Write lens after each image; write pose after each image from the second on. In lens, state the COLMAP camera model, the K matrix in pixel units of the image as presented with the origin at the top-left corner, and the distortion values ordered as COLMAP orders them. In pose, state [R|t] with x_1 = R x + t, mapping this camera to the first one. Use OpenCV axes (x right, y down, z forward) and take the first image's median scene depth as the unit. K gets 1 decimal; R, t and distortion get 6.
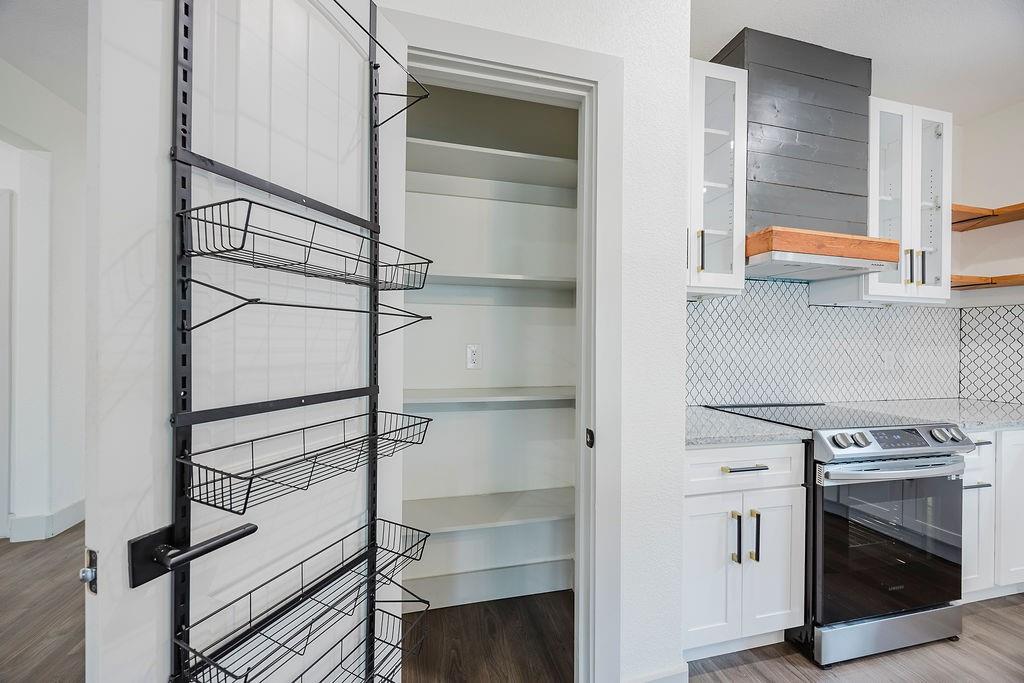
lens RADIAL K [[391.9, 0, 506.3], [0, 391.9, 342.9], [0, 0, 1]] dist [-0.000091, -0.000207]
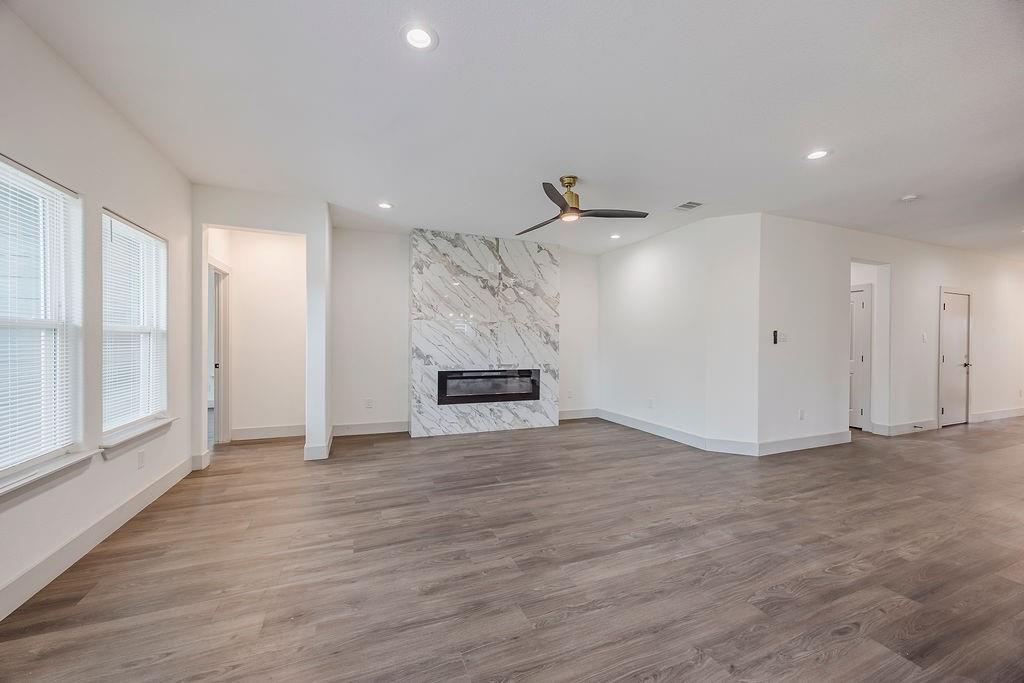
lens RADIAL K [[391.9, 0, 516.7], [0, 391.9, 344.0], [0, 0, 1]] dist [-0.000091, -0.000207]
pose [[0.149891, -0.007487, -0.988674, 0.944803], [-0.008596, 0.999924, -0.008876, 0.006394], [0.988665, 0.009829, 0.149815, -1.895163]]
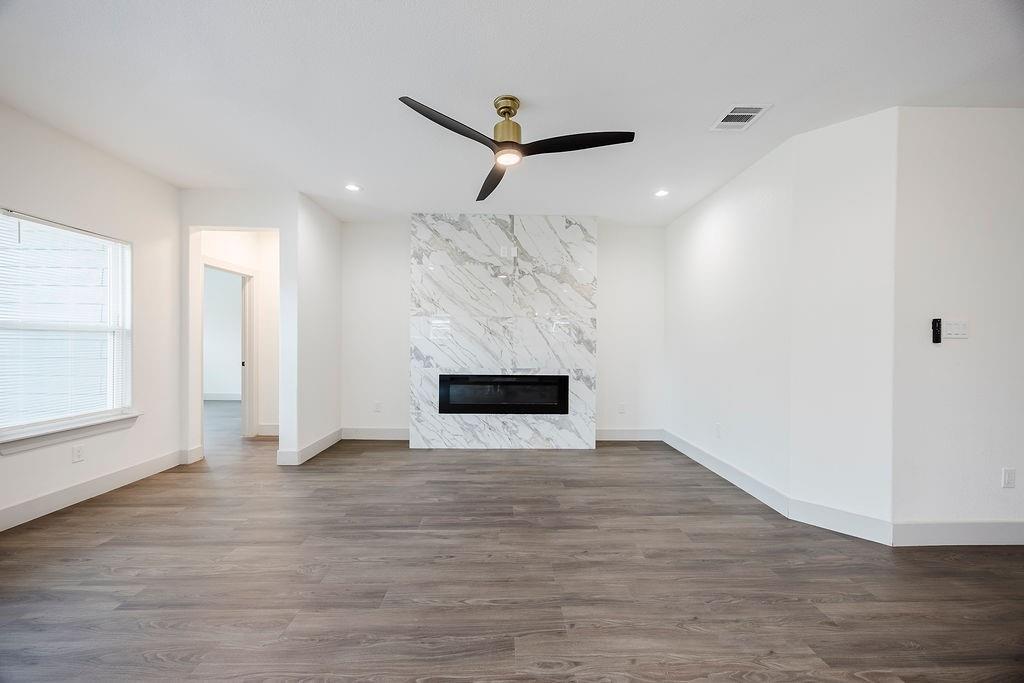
lens RADIAL K [[391.9, 0, 515.0], [0, 391.9, 343.3], [0, 0, 1]] dist [-0.000091, -0.000207]
pose [[-0.212855, -0.012382, -0.977005, 0.361619], [-0.012671, 0.999871, -0.009912, 0.003760], [0.977002, 0.010269, -0.212985, -1.034579]]
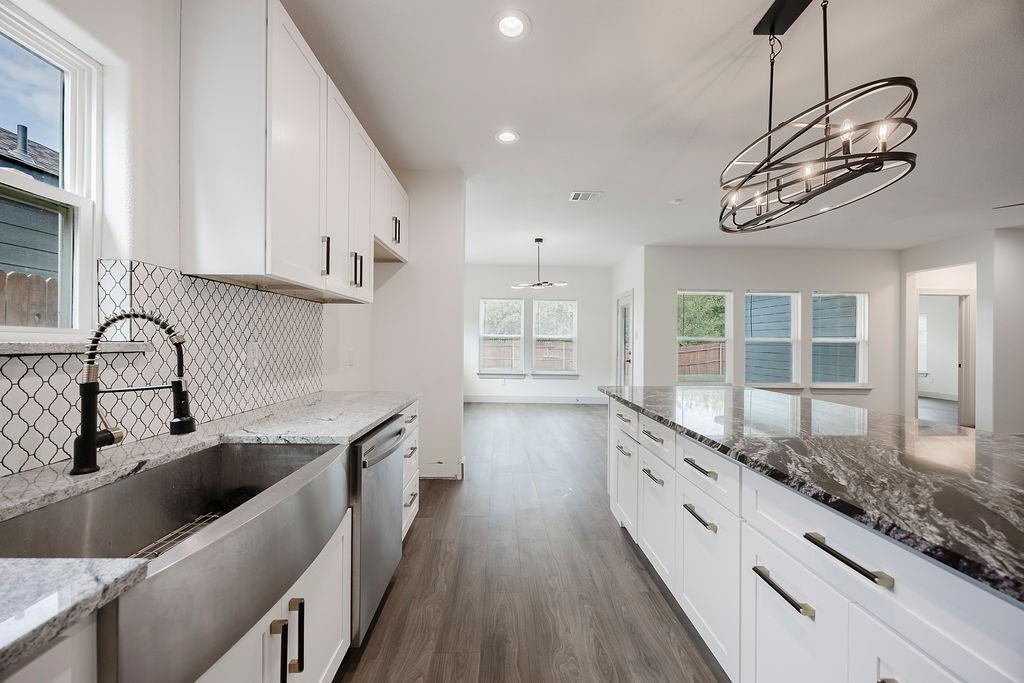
lens RADIAL K [[391.9, 0, 513.5], [0, 391.9, 344.9], [0, 0, 1]] dist [-0.000091, -0.000207]
pose [[-0.977377, -0.024390, 0.210093, 1.191145], [-0.022960, 0.999694, 0.009246, 0.020926], [-0.210255, 0.004213, -0.977638, 0.701174]]
